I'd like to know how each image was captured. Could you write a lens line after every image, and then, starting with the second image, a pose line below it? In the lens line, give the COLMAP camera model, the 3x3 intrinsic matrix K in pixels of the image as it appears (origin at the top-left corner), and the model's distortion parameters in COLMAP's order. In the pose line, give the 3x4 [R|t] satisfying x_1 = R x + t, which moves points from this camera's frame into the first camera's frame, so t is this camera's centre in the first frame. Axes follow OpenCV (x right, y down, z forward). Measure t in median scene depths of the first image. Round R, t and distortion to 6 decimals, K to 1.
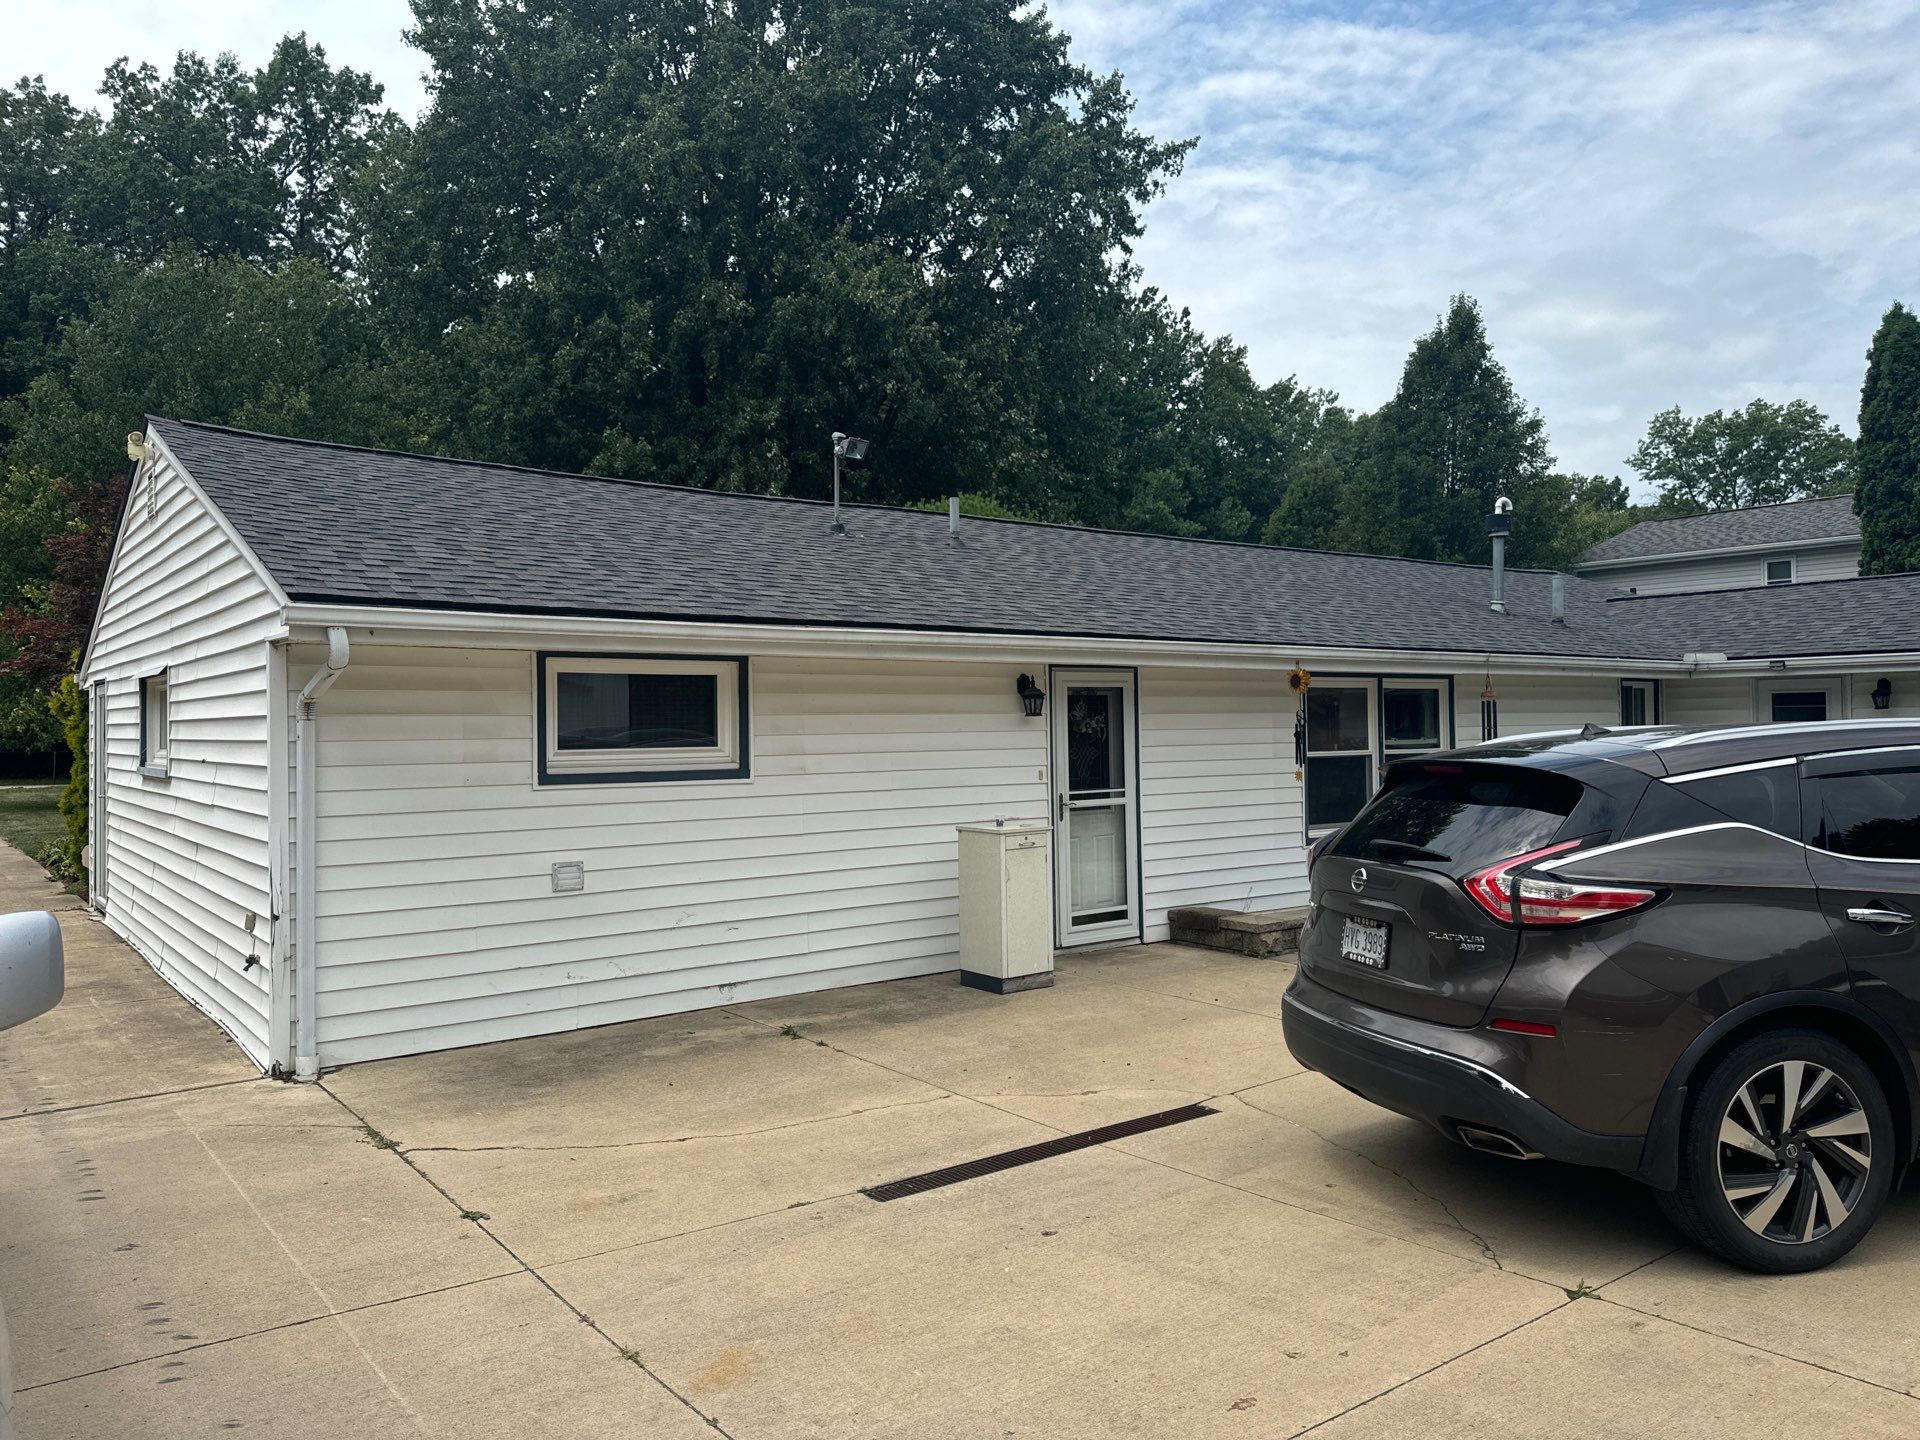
lens RADIAL K [[1375.2, 0, 944.6], [0, 1375.2, 718.2], [0, 0, 1]] dist [0.047794, -0.071570]
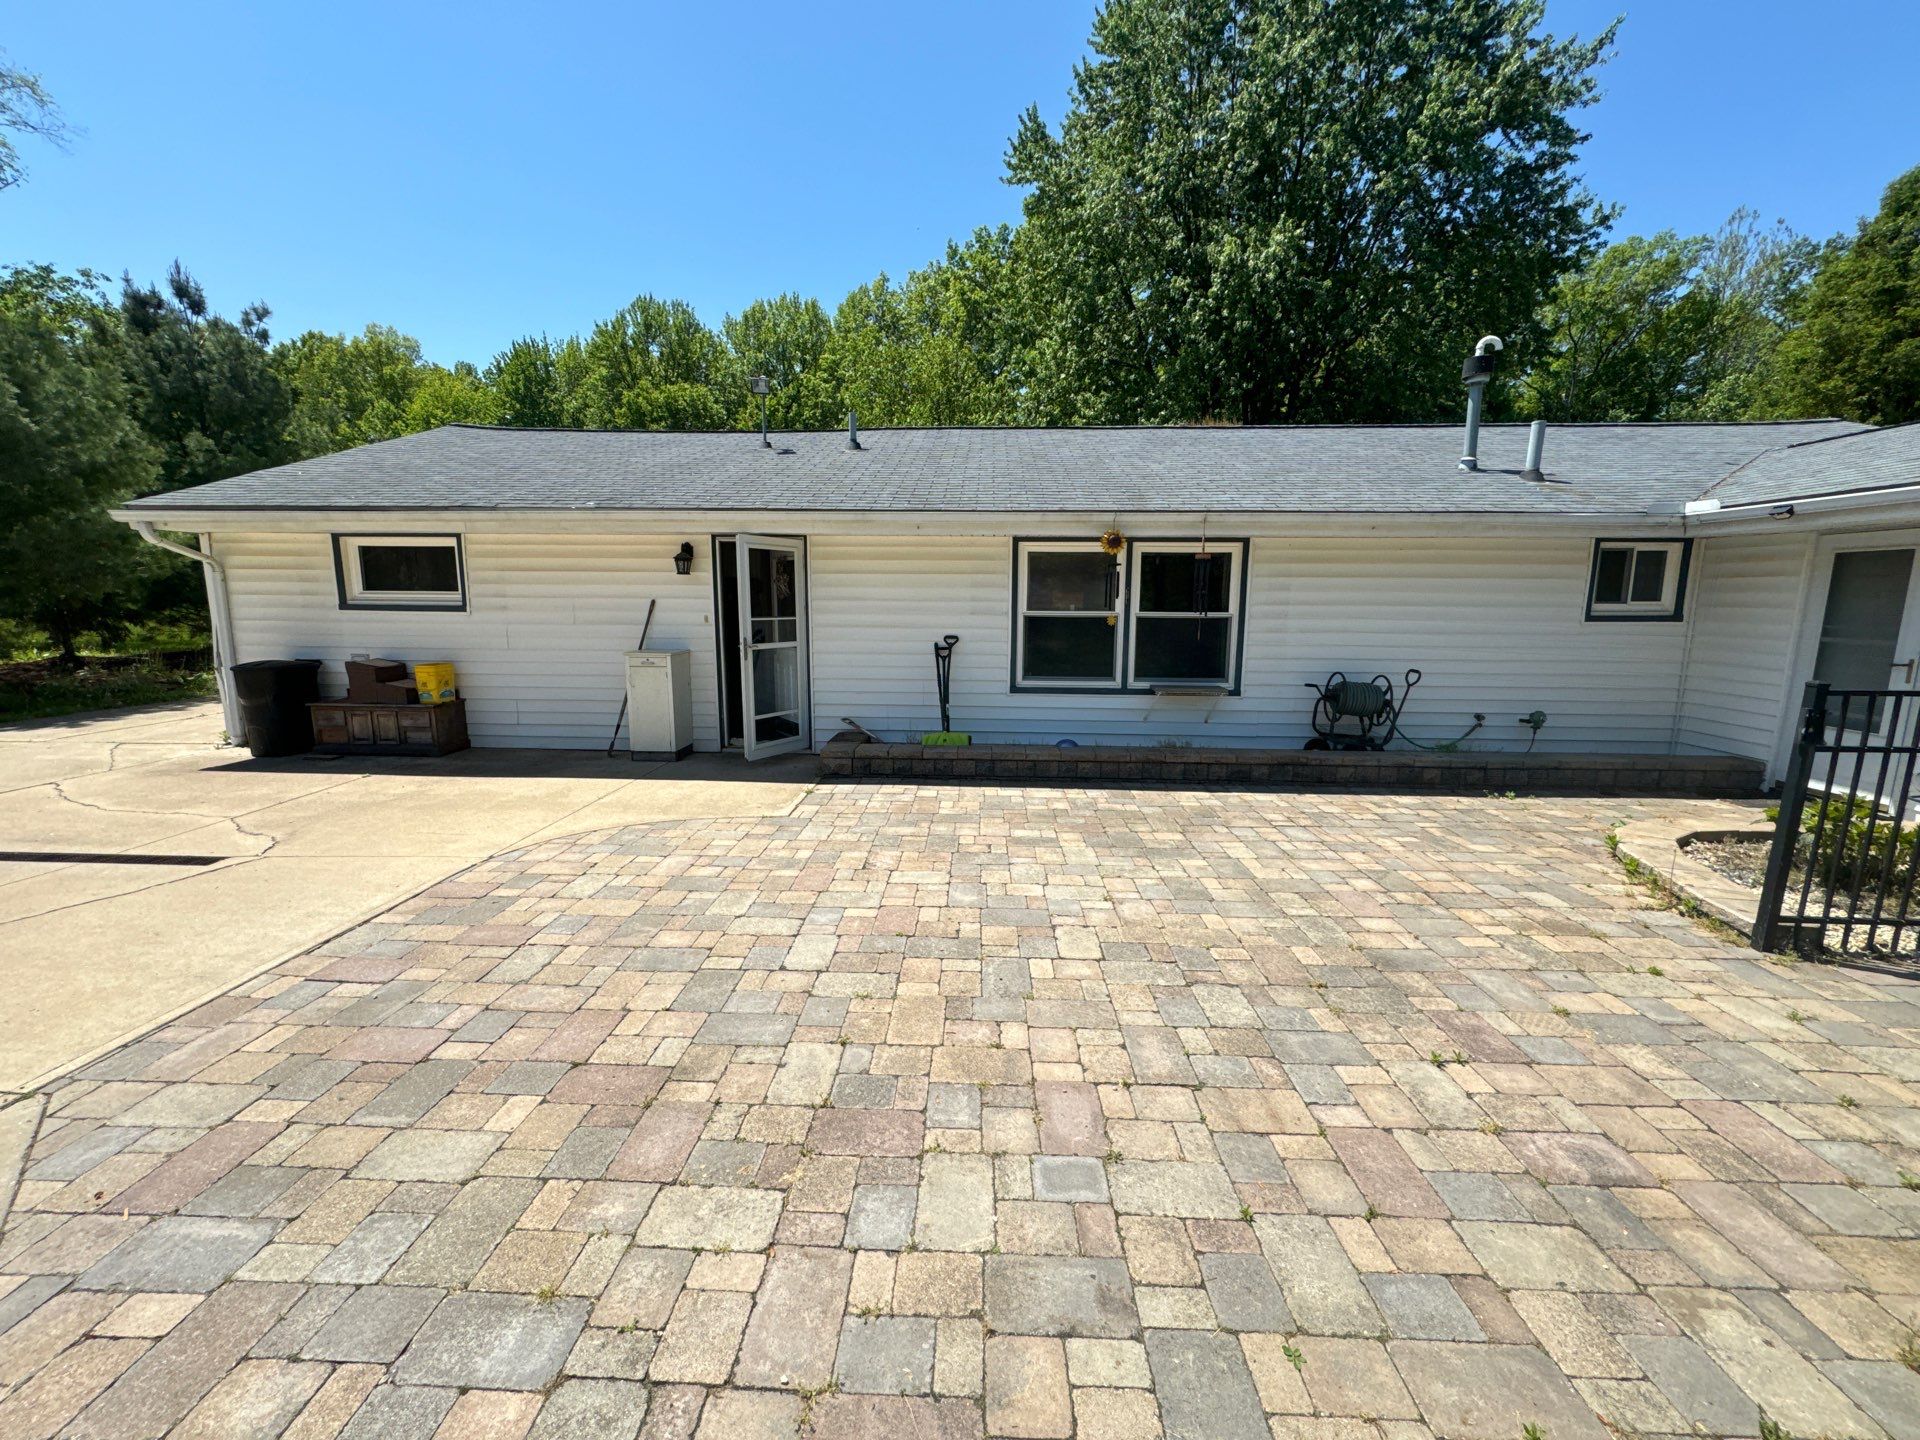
lens RADIAL K [[768.3, 0, 960.0], [0, 768.3, 720.0], [0, 0, 1]] dist [-0.008254, 0.000073]
pose [[0.761365, 0.127302, -0.635703, 0.511968], [-0.012423, 0.983217, 0.182015, -0.000875], [0.648205, -0.130682, 0.750169, 0.392022]]
